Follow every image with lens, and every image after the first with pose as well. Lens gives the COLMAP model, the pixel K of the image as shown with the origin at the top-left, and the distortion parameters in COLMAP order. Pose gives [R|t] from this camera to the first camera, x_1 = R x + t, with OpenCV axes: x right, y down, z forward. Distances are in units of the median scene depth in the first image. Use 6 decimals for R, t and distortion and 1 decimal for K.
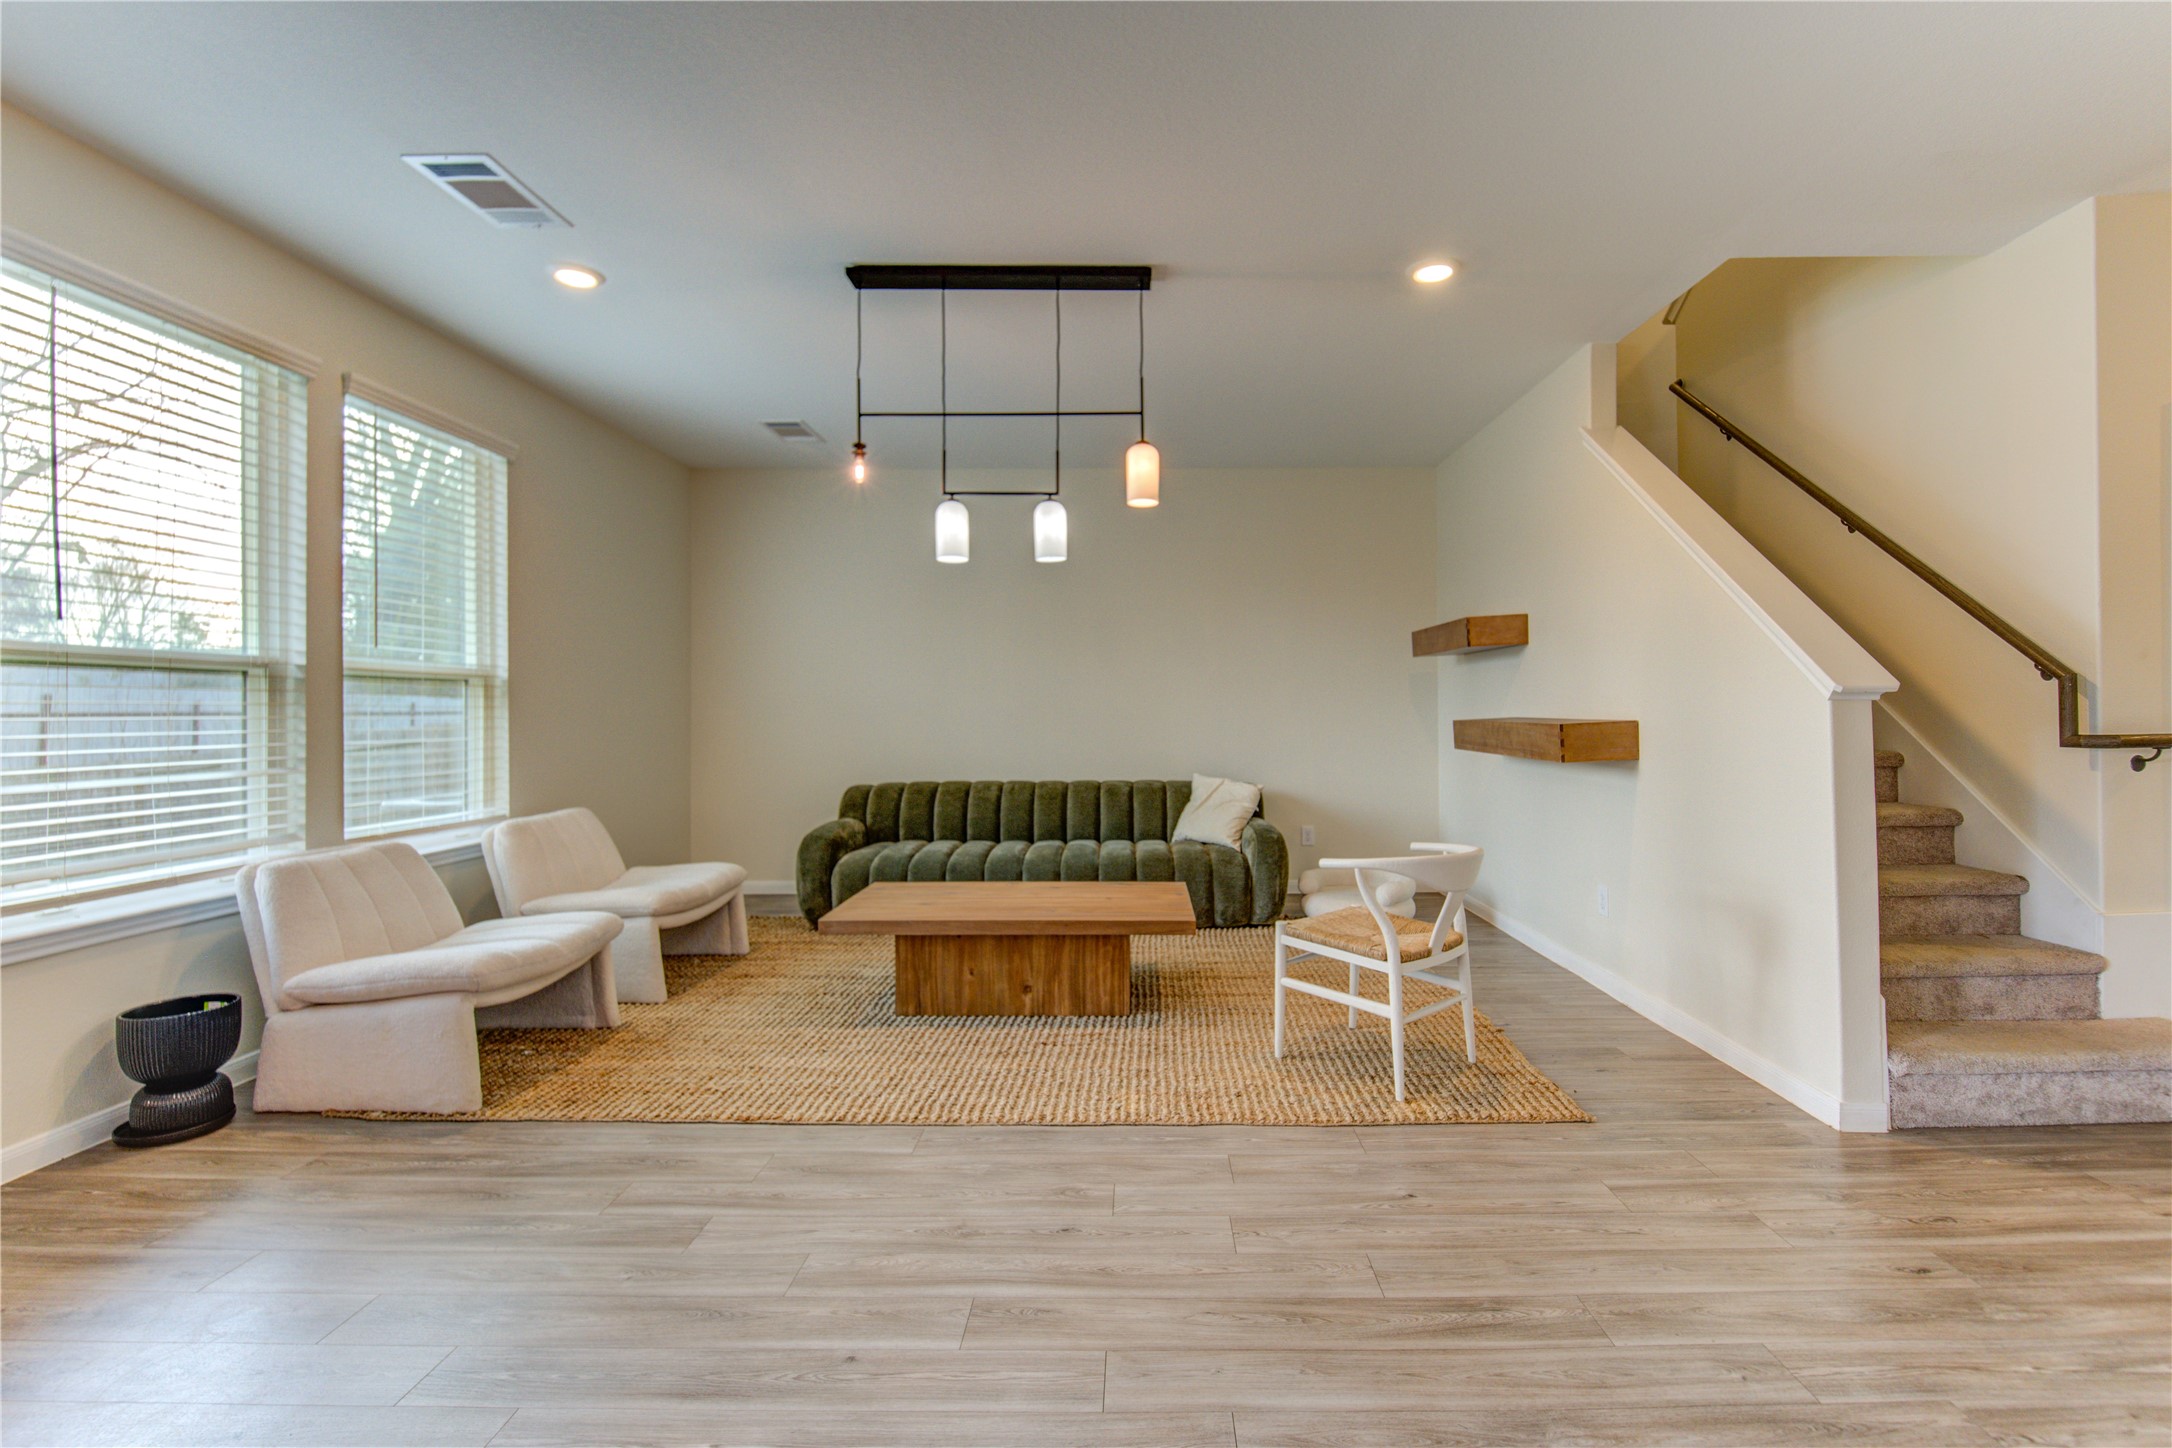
lens RADIAL K [[918.5, 0, 1146.6], [0, 918.5, 714.8], [0, 0, 1]] dist [-0.012933, -0.000688]
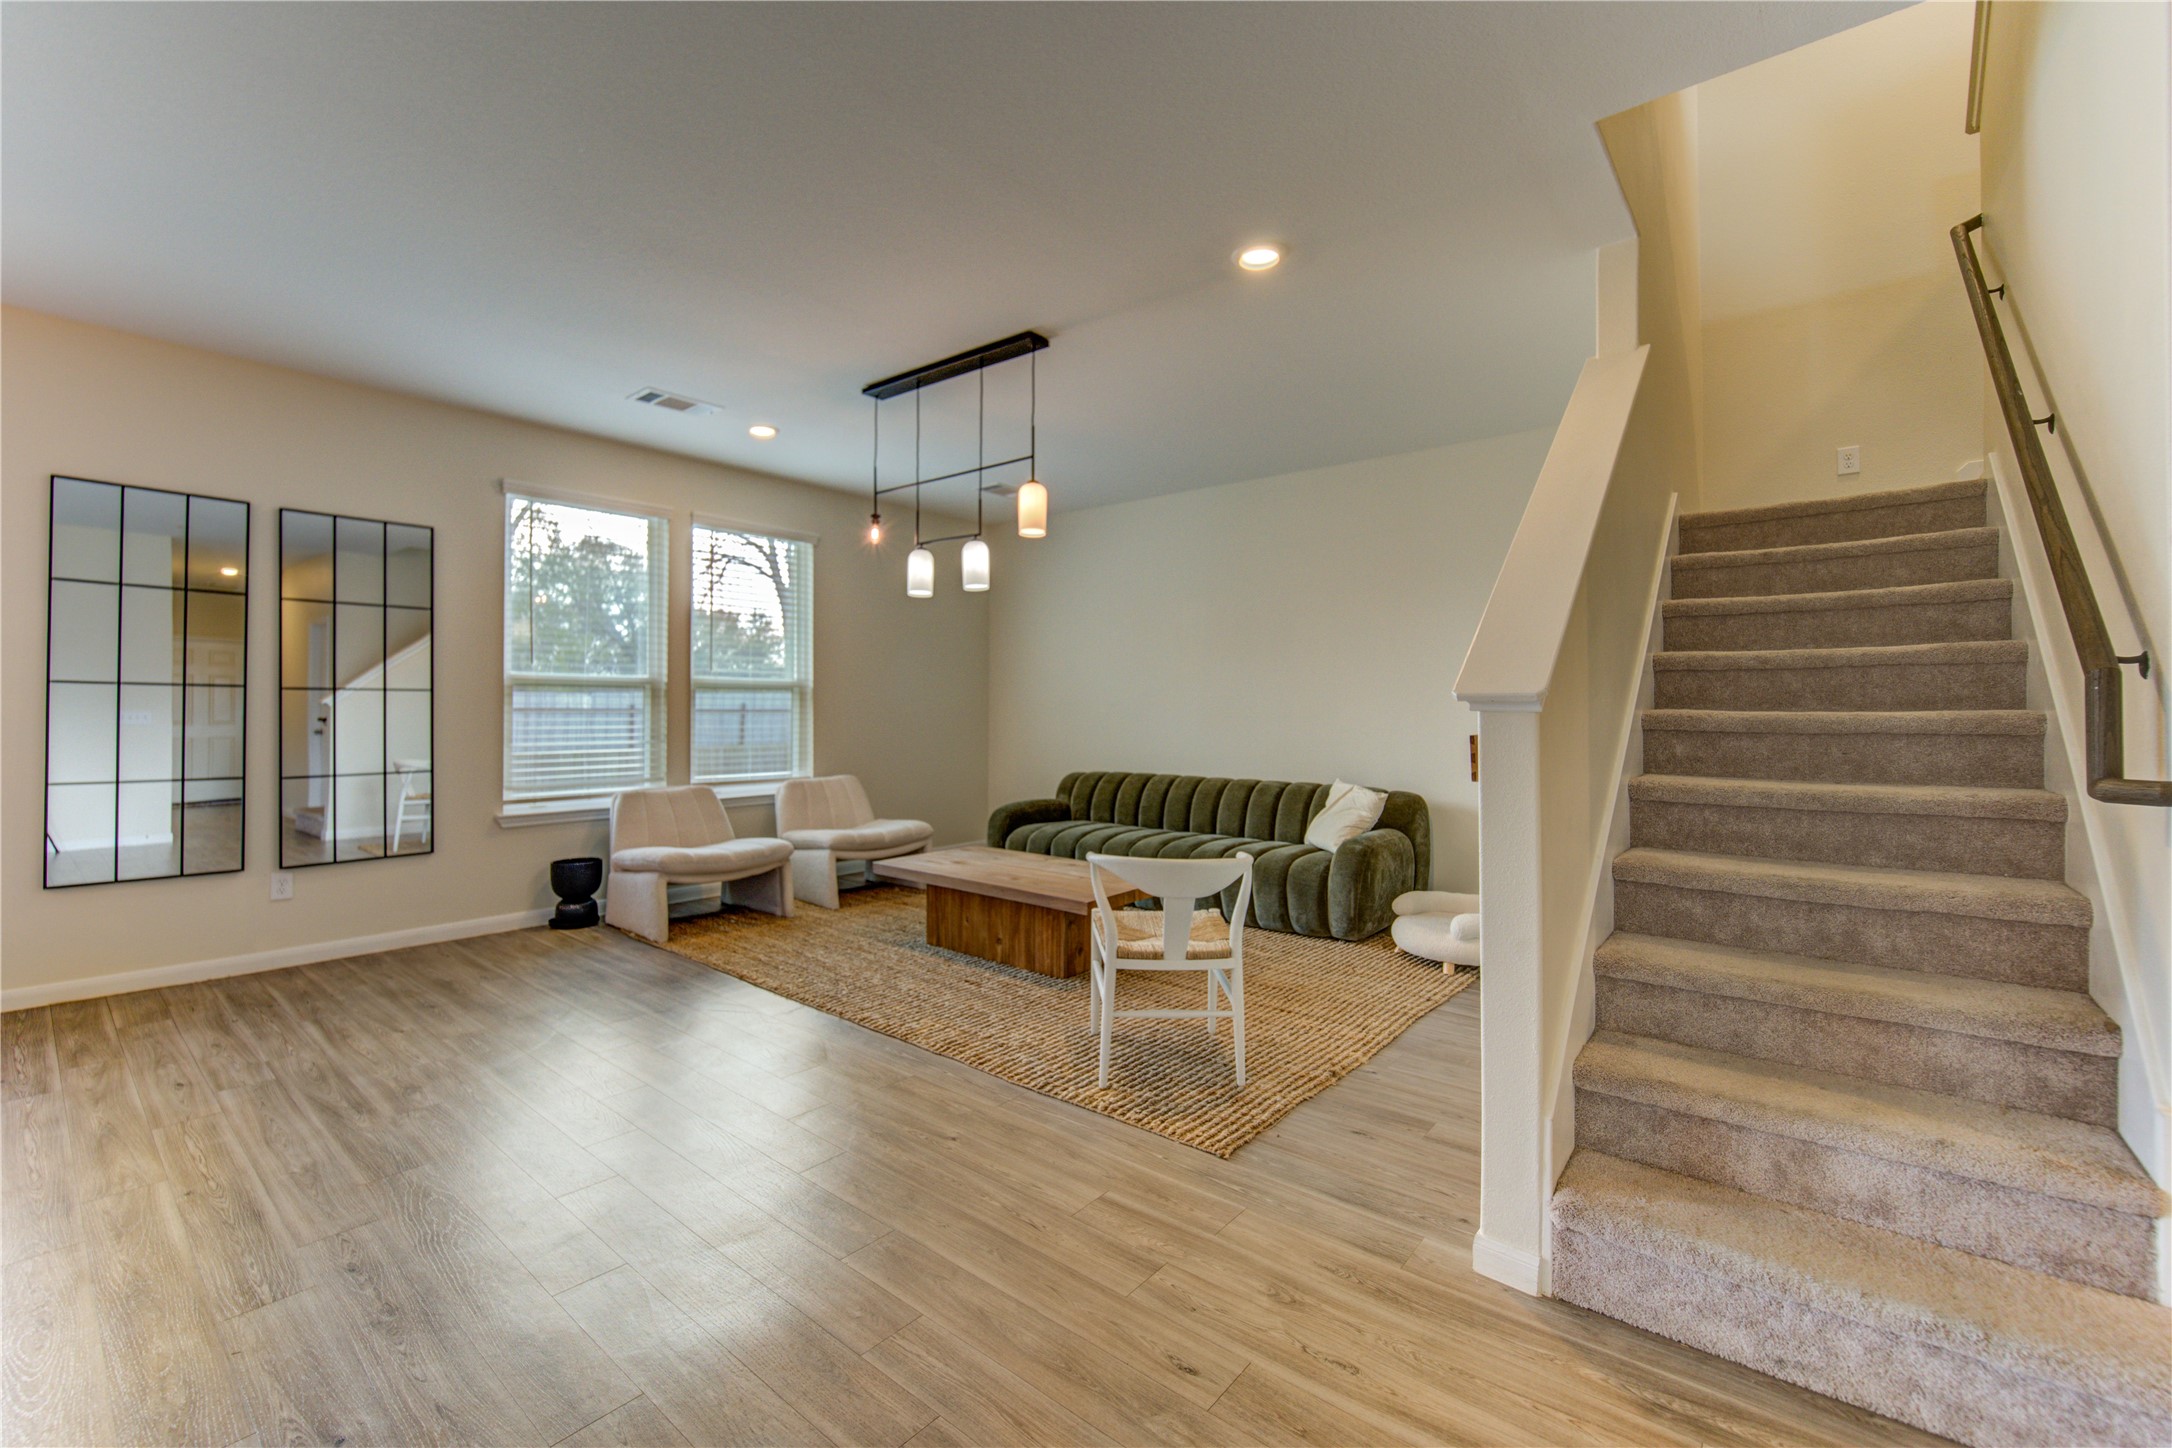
lens RADIAL K [[903.1, 0, 1076.7], [0, 903.1, 711.5], [0, 0, 1]] dist [-0.015028, -0.000578]
pose [[0.769753, 0.009926, -0.638265, 0.772820], [-0.011919, 0.999928, 0.001175, -0.007824], [0.638231, 0.006704, 0.769816, 0.158506]]
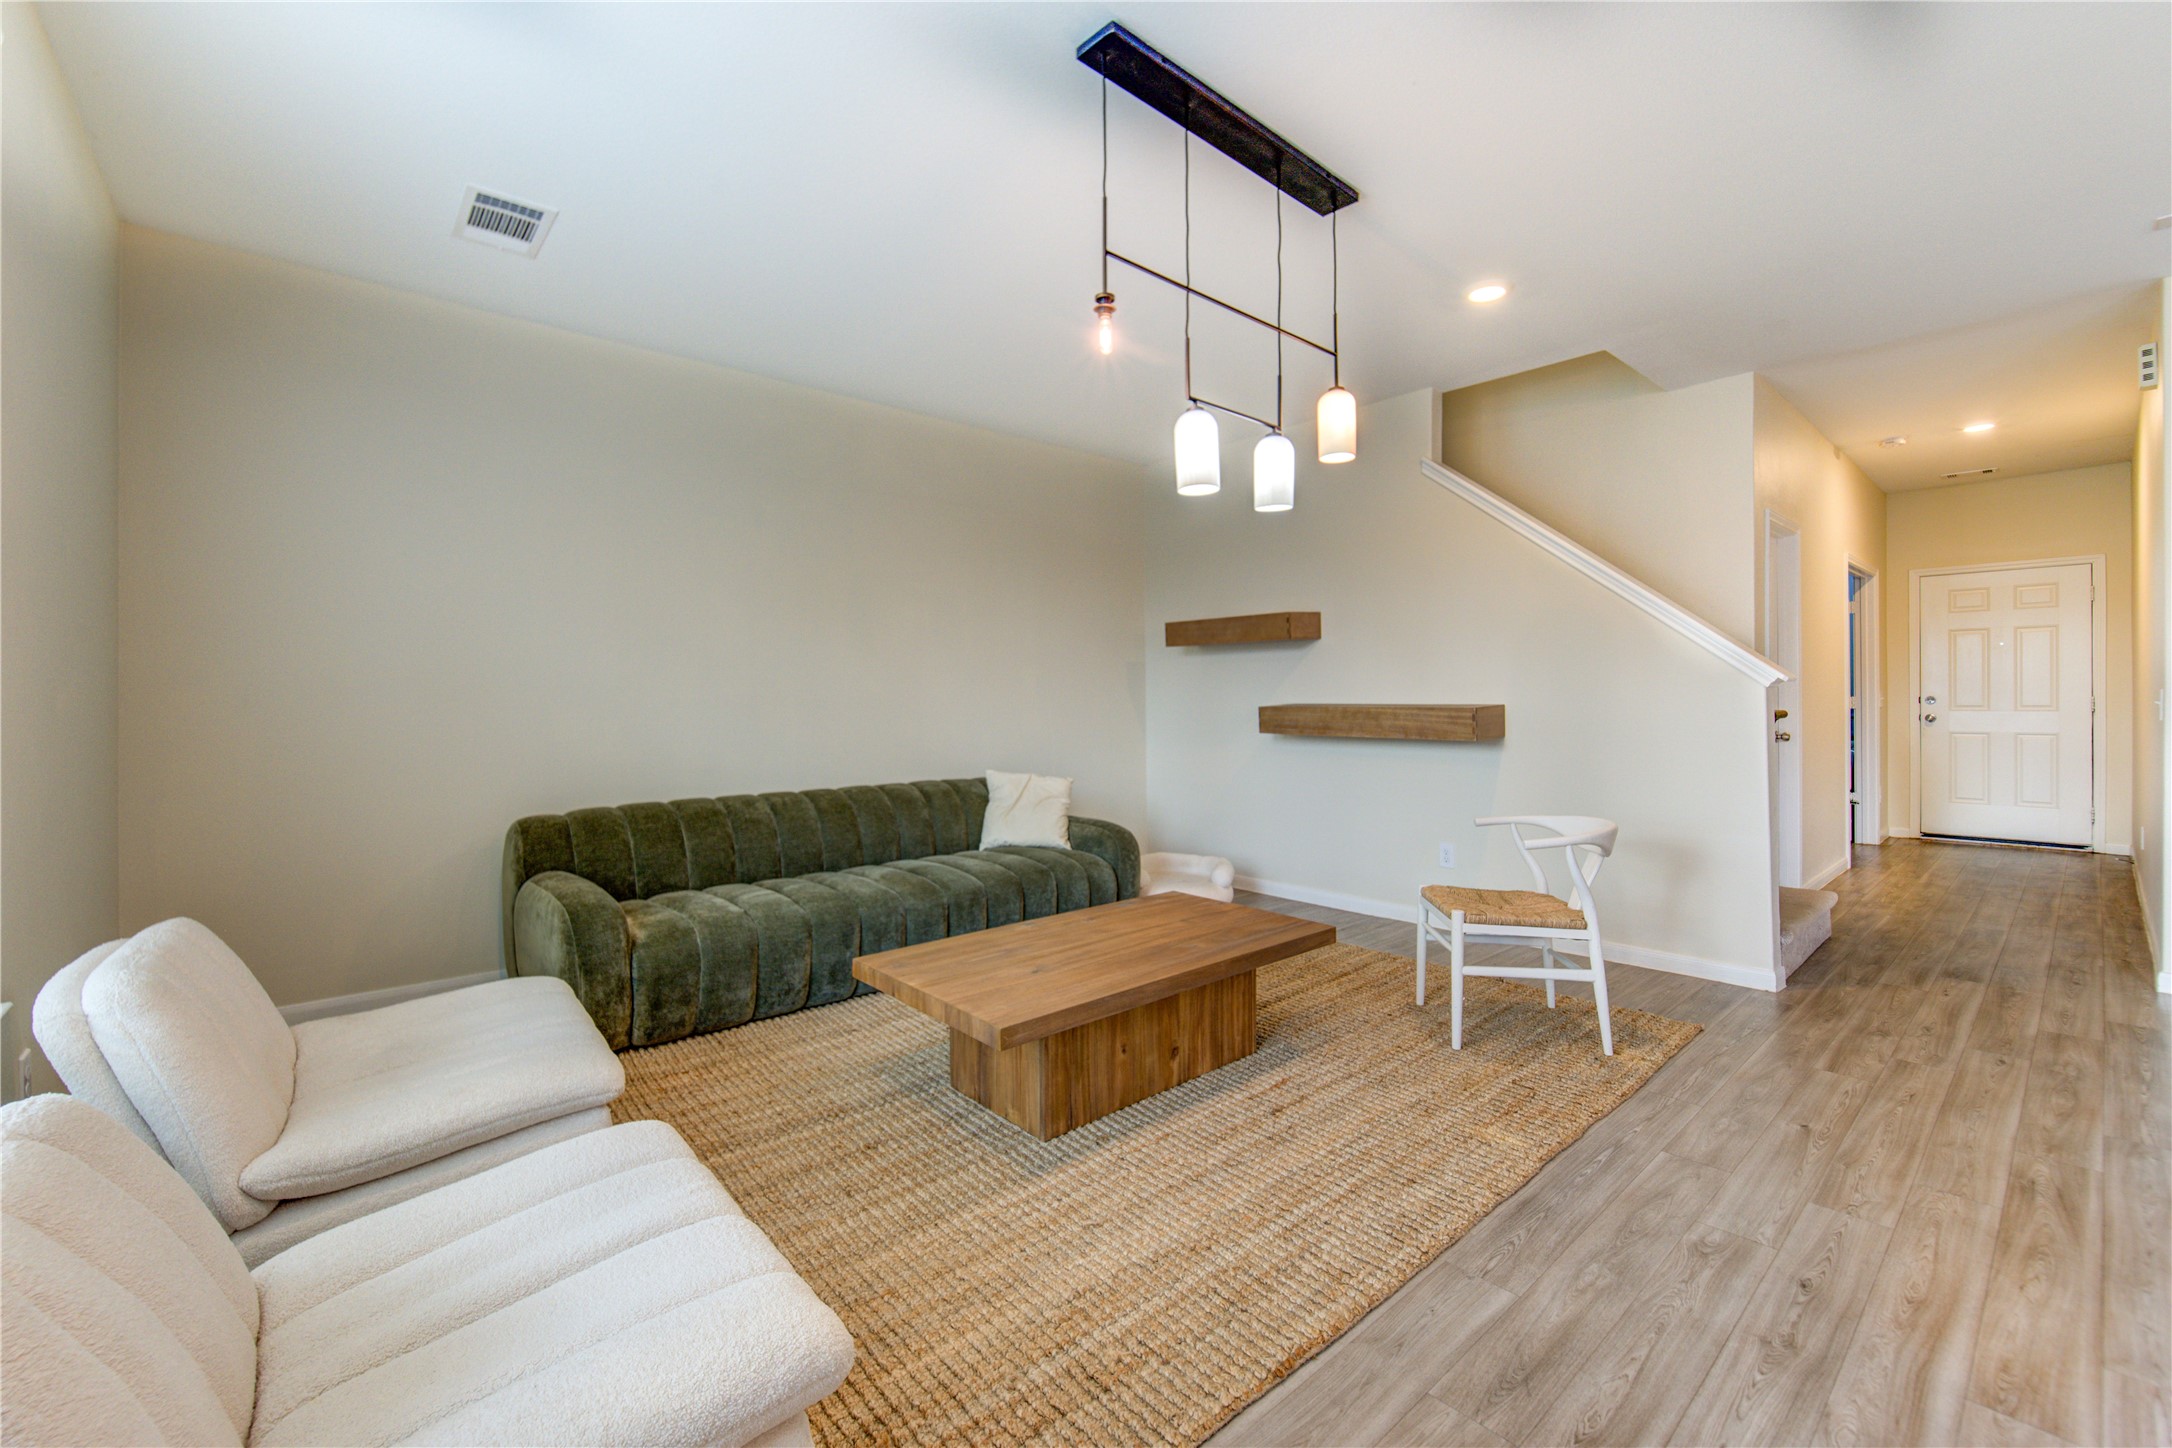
lens RADIAL K [[893.8, 0, 1068.9], [0, 893.8, 699.7], [0, 0, 1]] dist [-0.001440, -0.002878]
pose [[0.755952, -0.005449, 0.654605, -0.759213], [0.008970, 0.999958, -0.002036, -0.000379], [-0.654566, 0.007411, 0.755969, 0.526612]]
